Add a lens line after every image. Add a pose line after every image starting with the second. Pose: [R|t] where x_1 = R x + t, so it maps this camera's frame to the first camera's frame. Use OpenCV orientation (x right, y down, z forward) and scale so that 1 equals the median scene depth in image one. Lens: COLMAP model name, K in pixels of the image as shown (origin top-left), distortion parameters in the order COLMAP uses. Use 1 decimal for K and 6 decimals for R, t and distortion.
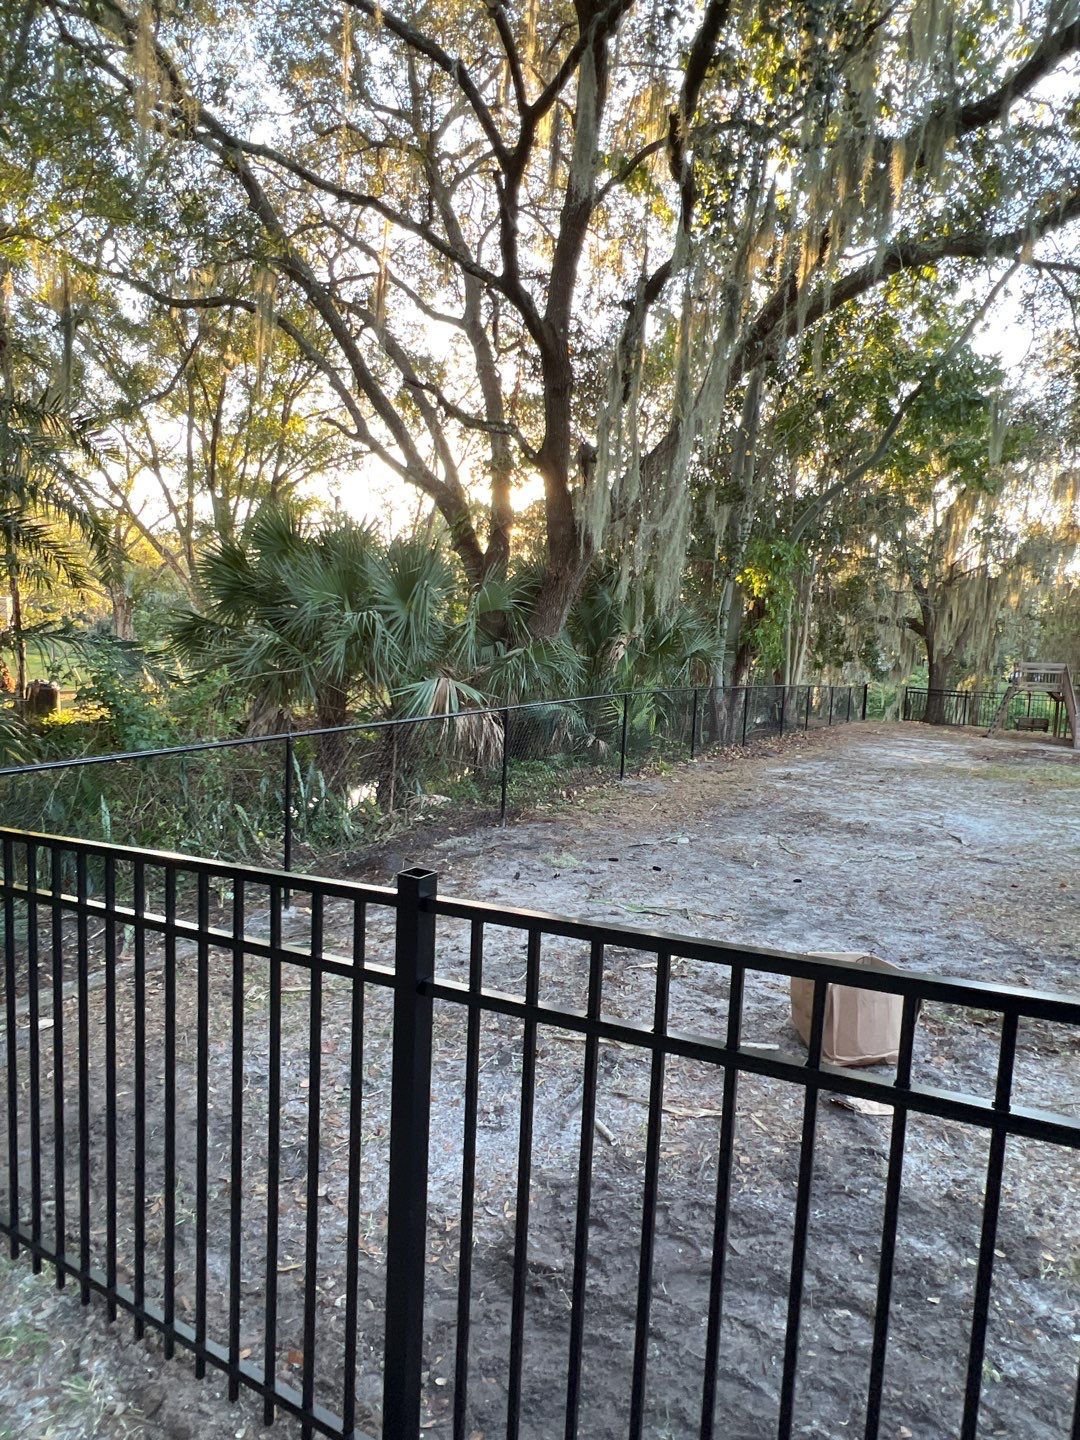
lens RADIAL K [[820.9, 0, 542.6], [0, 820.9, 726.7], [0, 0, 1]] dist [-0.004293, 0.000210]
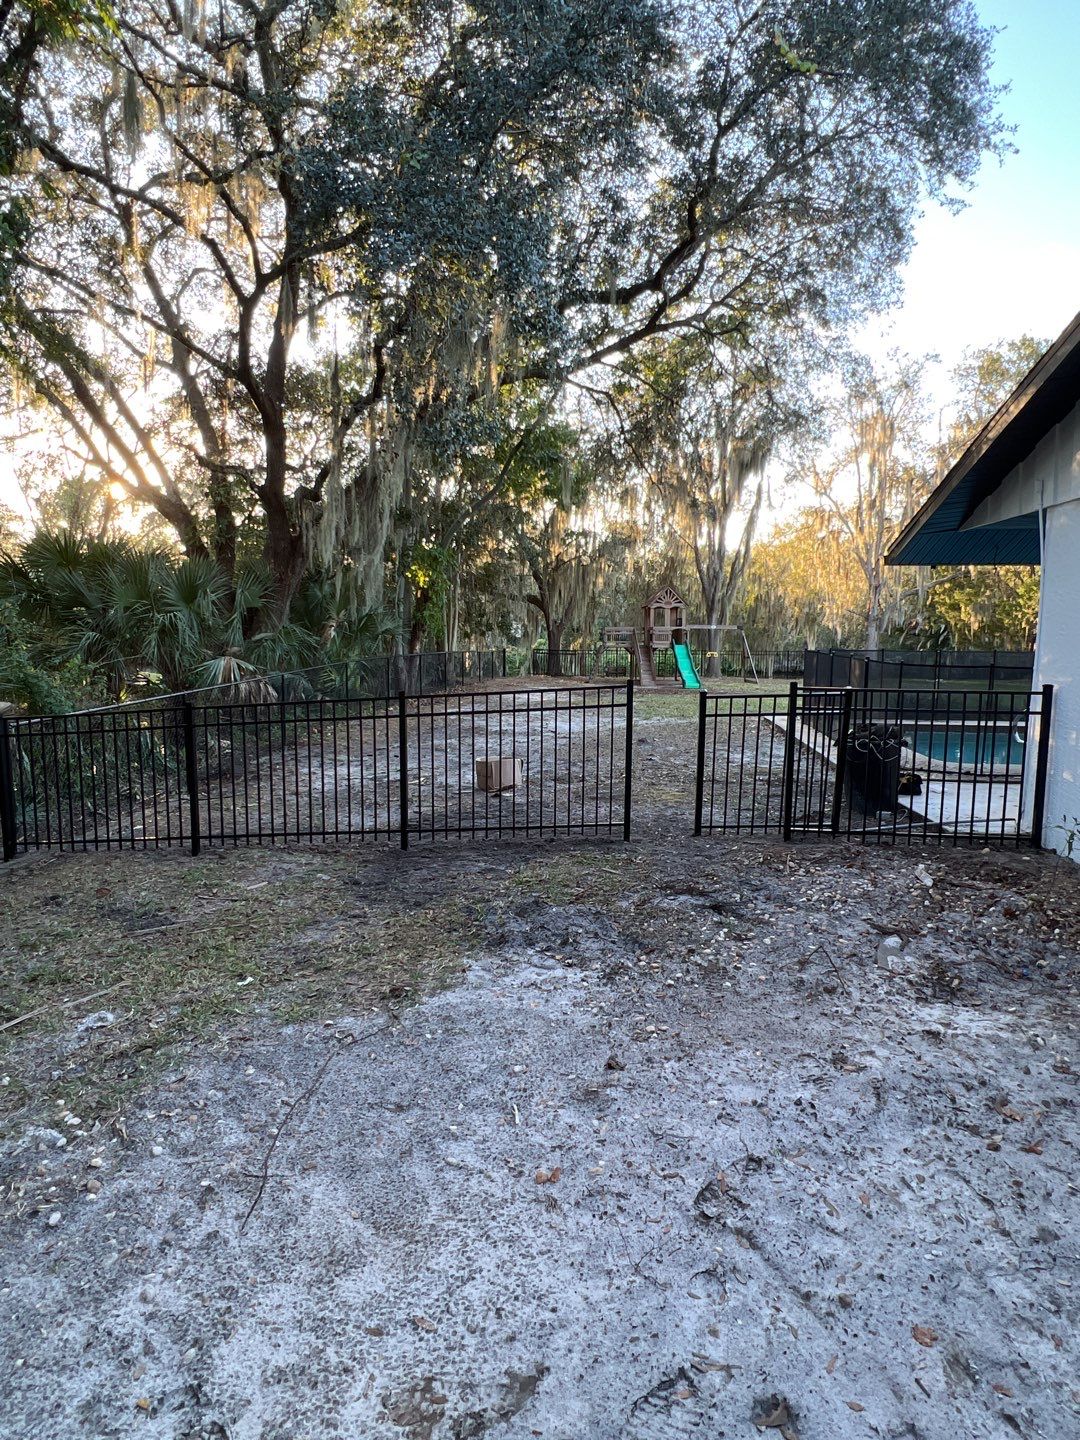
lens RADIAL K [[820.9, 0, 542.2], [0, 820.9, 722.1], [0, 0, 1]] dist [-0.004293, 0.000210]
pose [[0.912561, -0.084188, 0.400181, -0.082571], [0.072994, 0.996398, 0.043165, 0.013437], [-0.402373, -0.010179, 0.915419, -0.223419]]
